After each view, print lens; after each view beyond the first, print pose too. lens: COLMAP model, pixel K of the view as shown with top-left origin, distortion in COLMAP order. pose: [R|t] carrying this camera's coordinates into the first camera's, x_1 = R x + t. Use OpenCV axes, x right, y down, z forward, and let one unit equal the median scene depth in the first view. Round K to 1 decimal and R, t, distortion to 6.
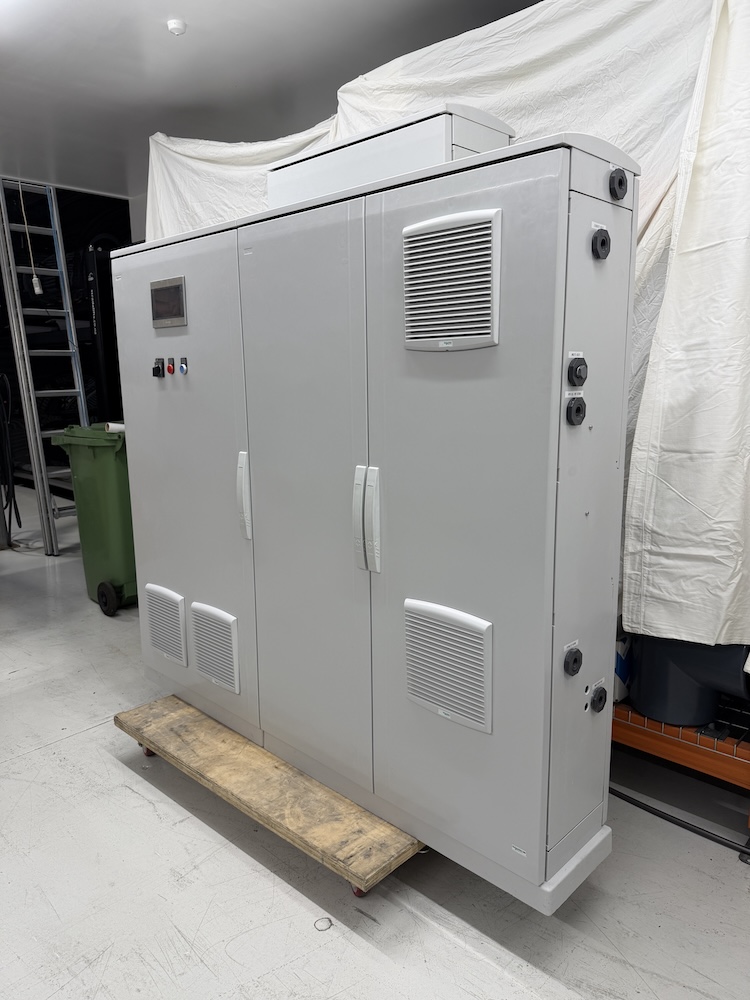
lens RADIAL K [[707.8, 0, 377.9], [0, 707.8, 497.1], [0, 0, 1]] dist [0.023912, -0.031541]
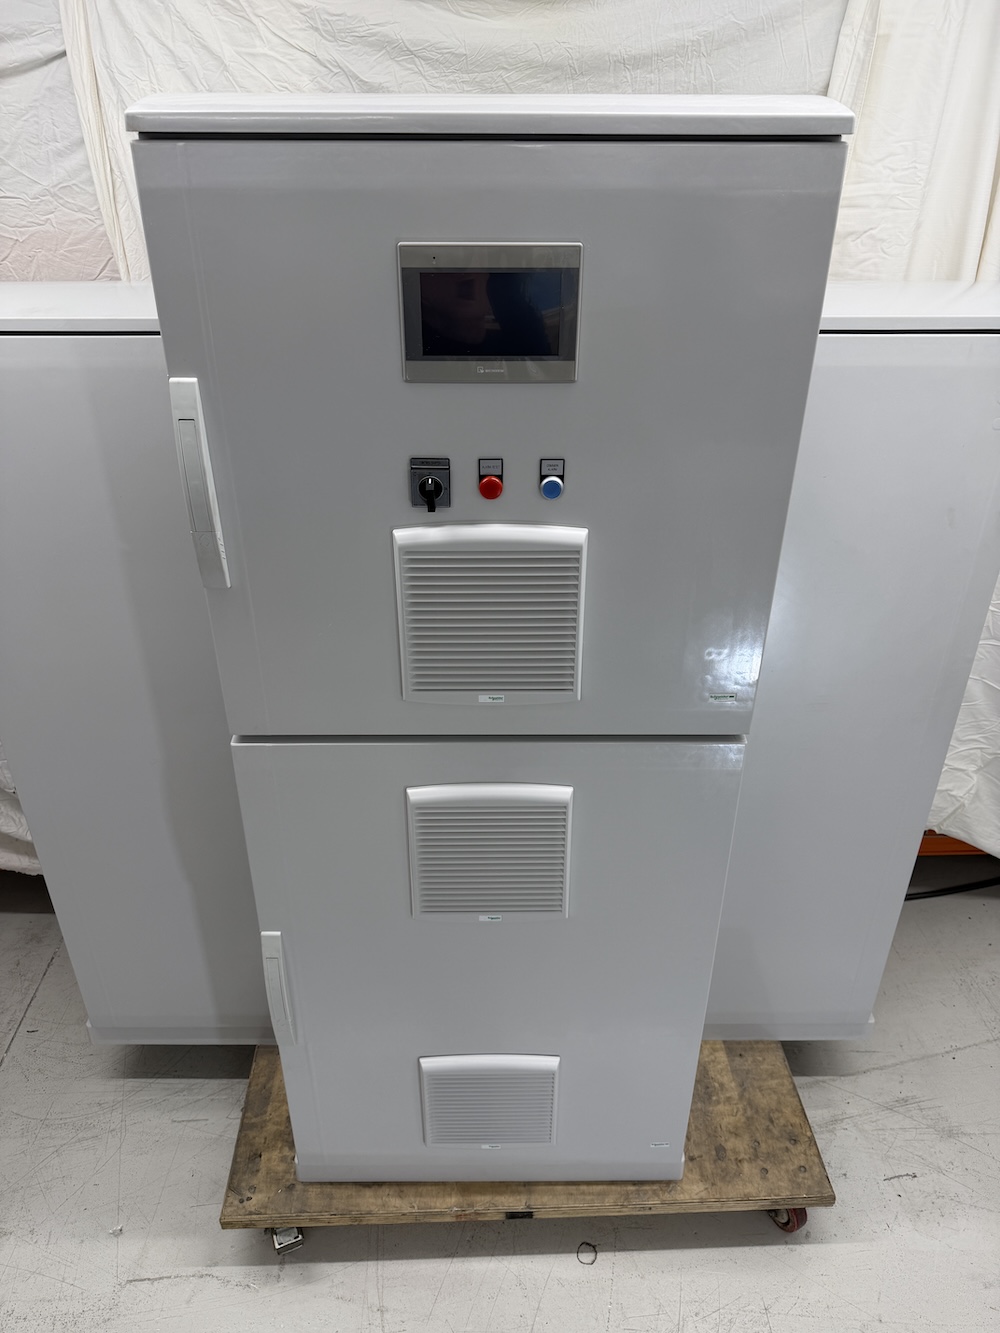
lens RADIAL K [[943.5, 0, 498.3], [0, 943.5, 669.2], [0, 0, 1]] dist [0.023912, -0.031541]
pose [[0.714674, -0.337891, 0.612430, -0.510291], [0.113435, 0.919978, 0.375198, -0.387374], [-0.690198, -0.198673, 0.695813, 0.372873]]
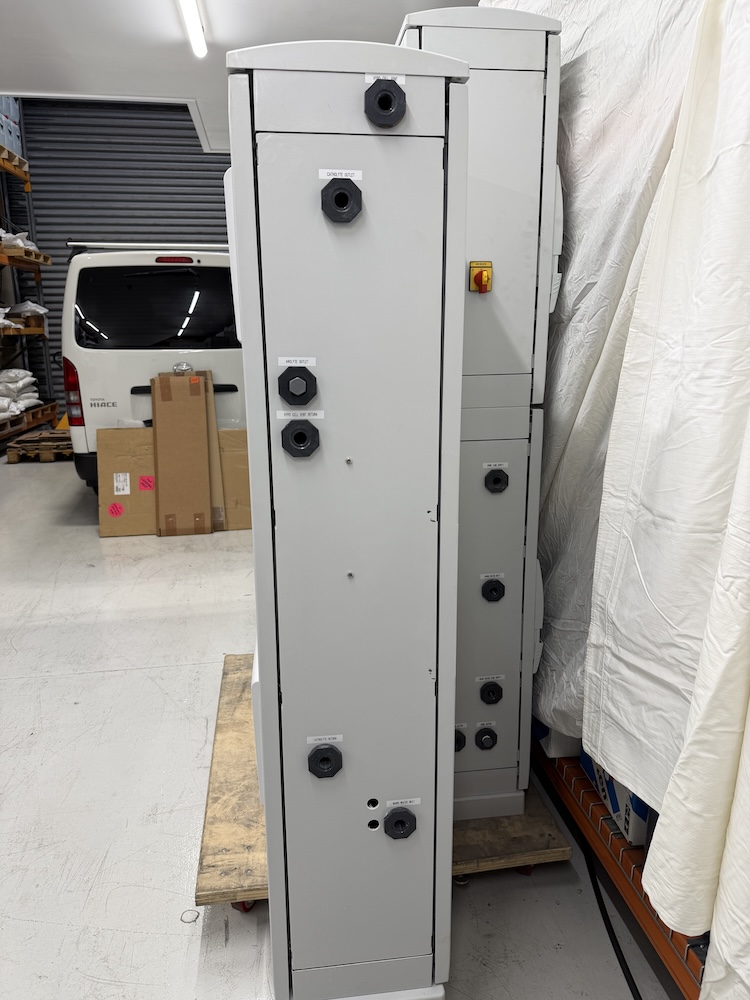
lens RADIAL K [[707.8, 0, 380.0], [0, 707.8, 500.9], [0, 0, 1]] dist [0.023912, -0.031541]
pose [[0.782301, 0.156142, -0.603013, 0.552043], [-0.113353, 0.987594, 0.108669, -0.100952], [0.612500, -0.016658, 0.790295, 0.324493]]
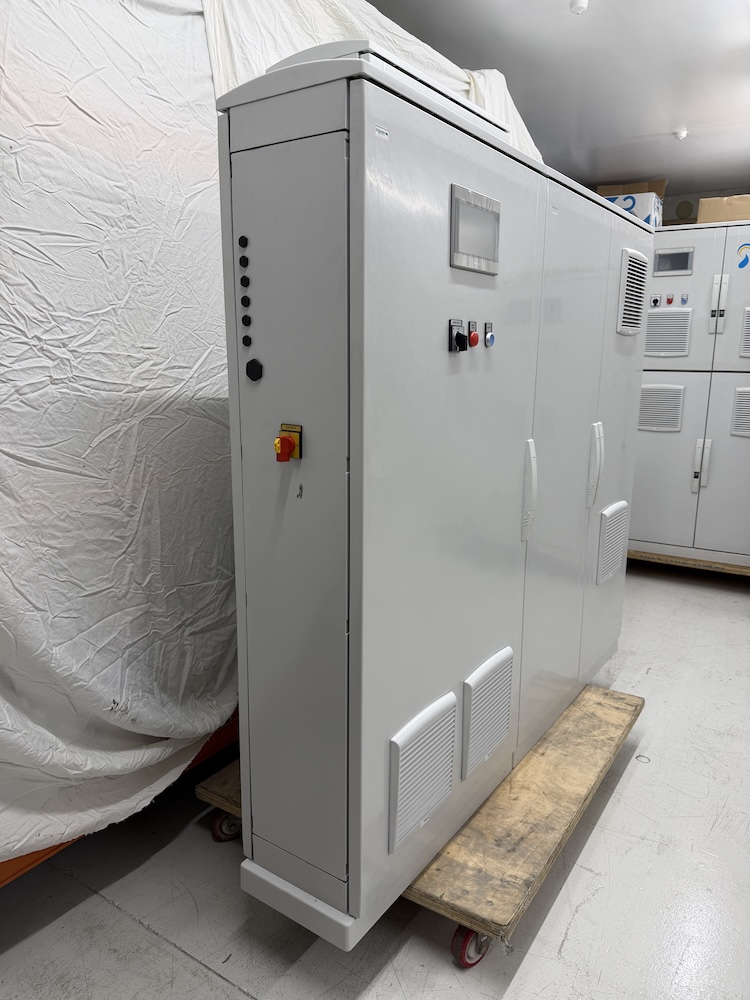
lens RADIAL K [[707.8, 0, 373.7], [0, 707.8, 504.3], [0, 0, 1]] dist [0.023912, -0.031541]
pose [[-0.164496, -0.194269, 0.967058, -1.030709], [0.173234, 0.959485, 0.222214, -0.217480], [-0.971046, 0.204081, -0.124177, 1.337026]]
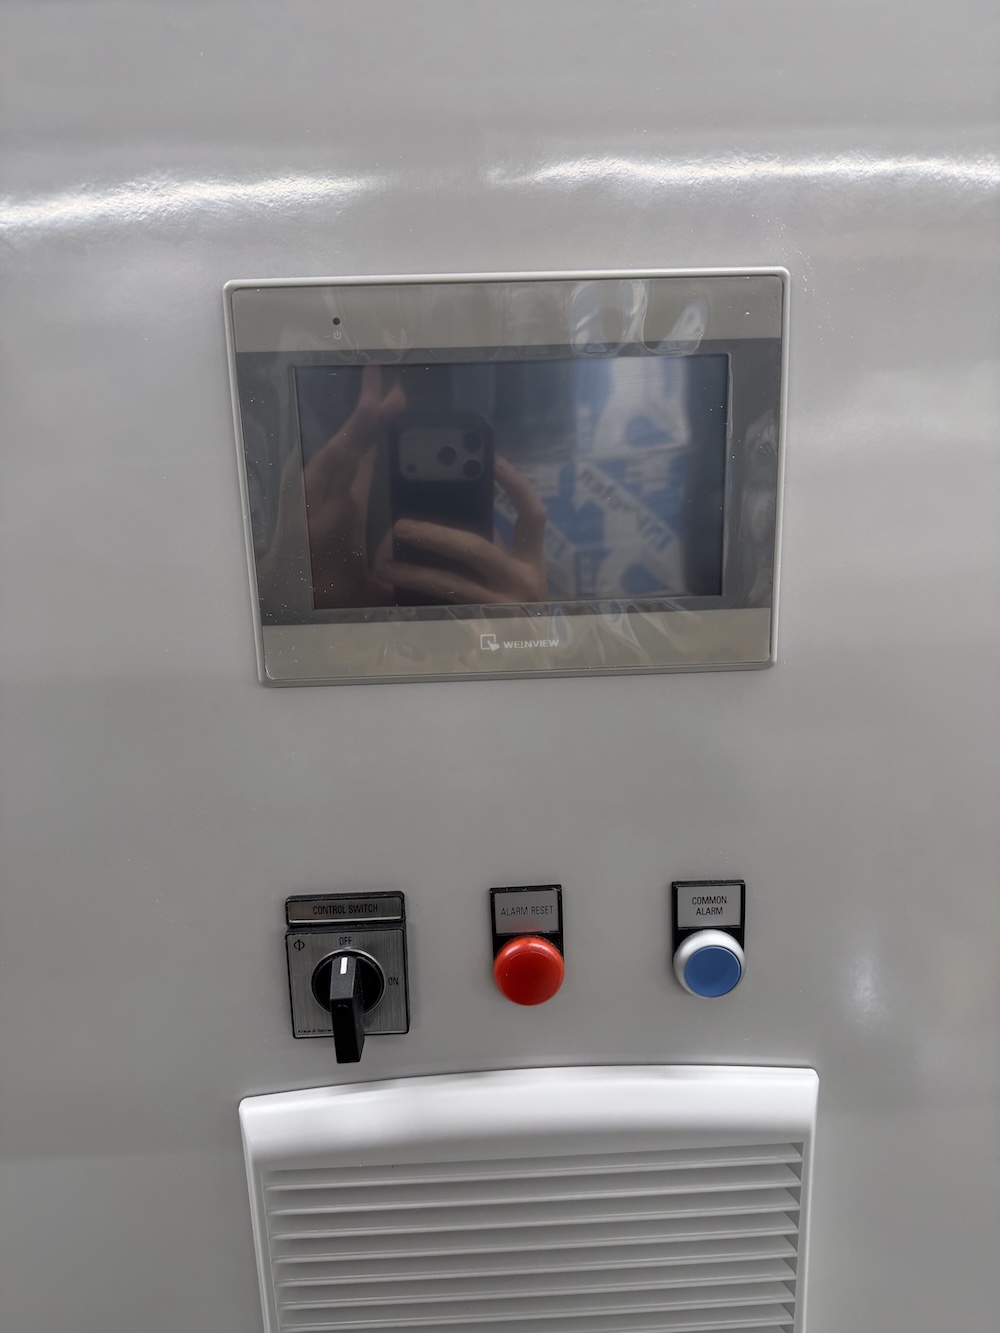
lens RADIAL K [[943.5, 0, 508.0], [0, 943.5, 654.4], [0, 0, 1]] dist [0.023912, -0.031541]
pose [[0.693854, -0.160707, 0.701954, -0.253962], [0.150668, 0.985603, 0.076717, -0.353161], [-0.704177, 0.052532, 0.708078, 0.658809]]
